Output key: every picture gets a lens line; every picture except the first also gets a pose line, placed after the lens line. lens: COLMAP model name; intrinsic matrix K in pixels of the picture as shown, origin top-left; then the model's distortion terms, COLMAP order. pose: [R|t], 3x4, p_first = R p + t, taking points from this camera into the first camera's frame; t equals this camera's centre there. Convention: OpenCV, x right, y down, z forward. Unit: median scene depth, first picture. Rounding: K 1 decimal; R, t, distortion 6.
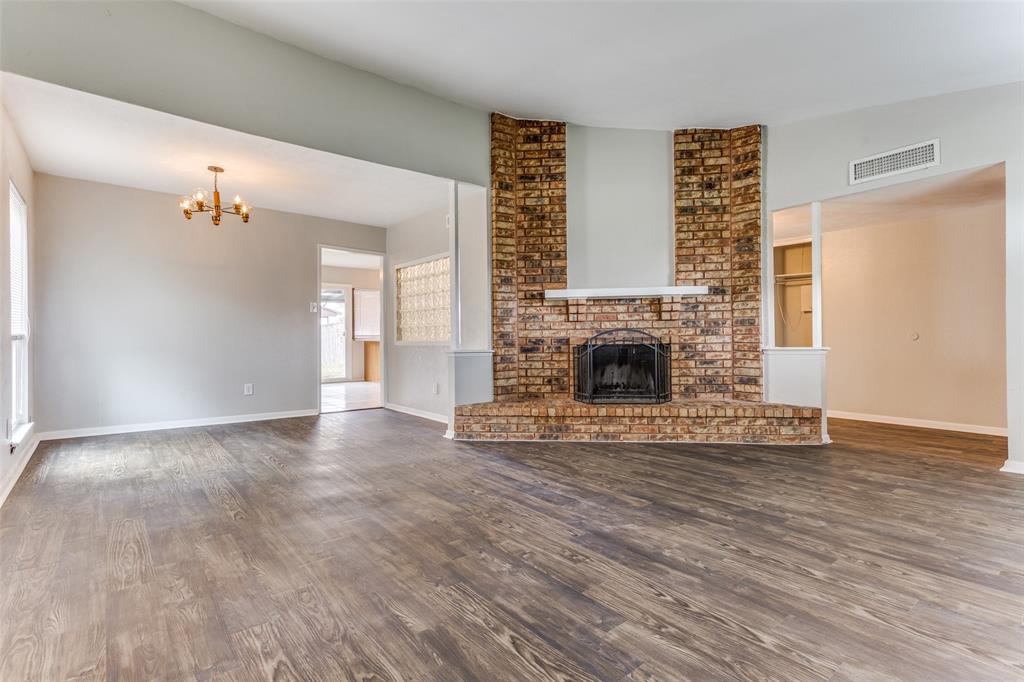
lens RADIAL K [[499.2, 0, 512.0], [0, 499.2, 341.0], [0, 0, 1]] dist [0.020371, -0.000039]
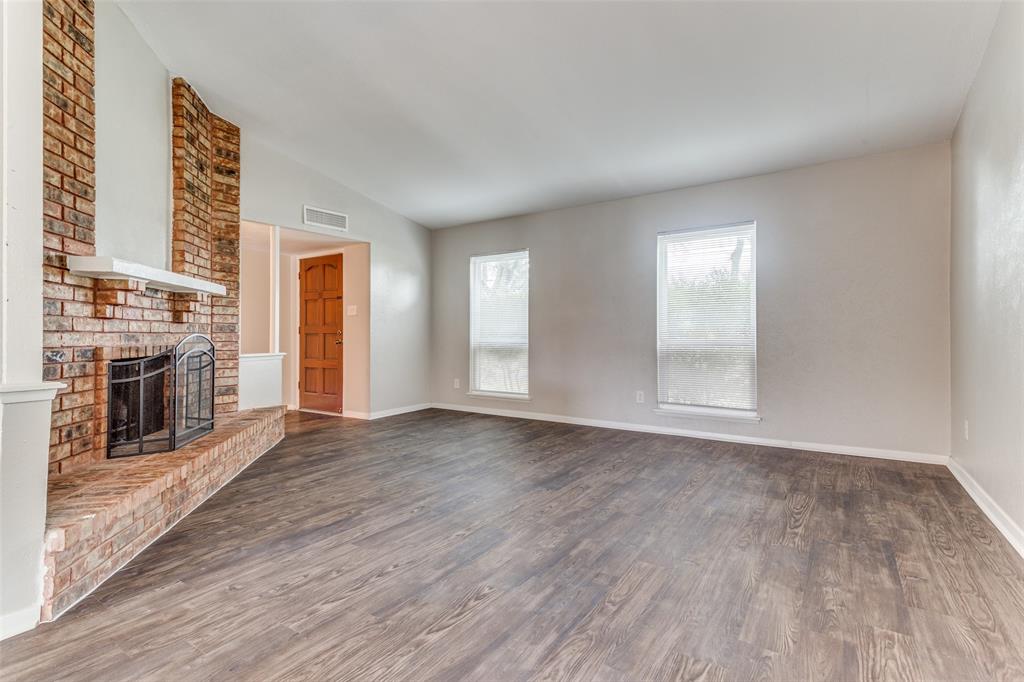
lens RADIAL K [[480.7, 0, 512.0], [0, 480.7, 341.0], [0, 0, 1]] dist [0.032430, -0.000112]
pose [[-0.293713, 0.003097, 0.955889, -0.570174], [0.015412, 0.999880, 0.001496, -0.007794], [-0.955769, 0.015171, -0.293726, 0.769136]]
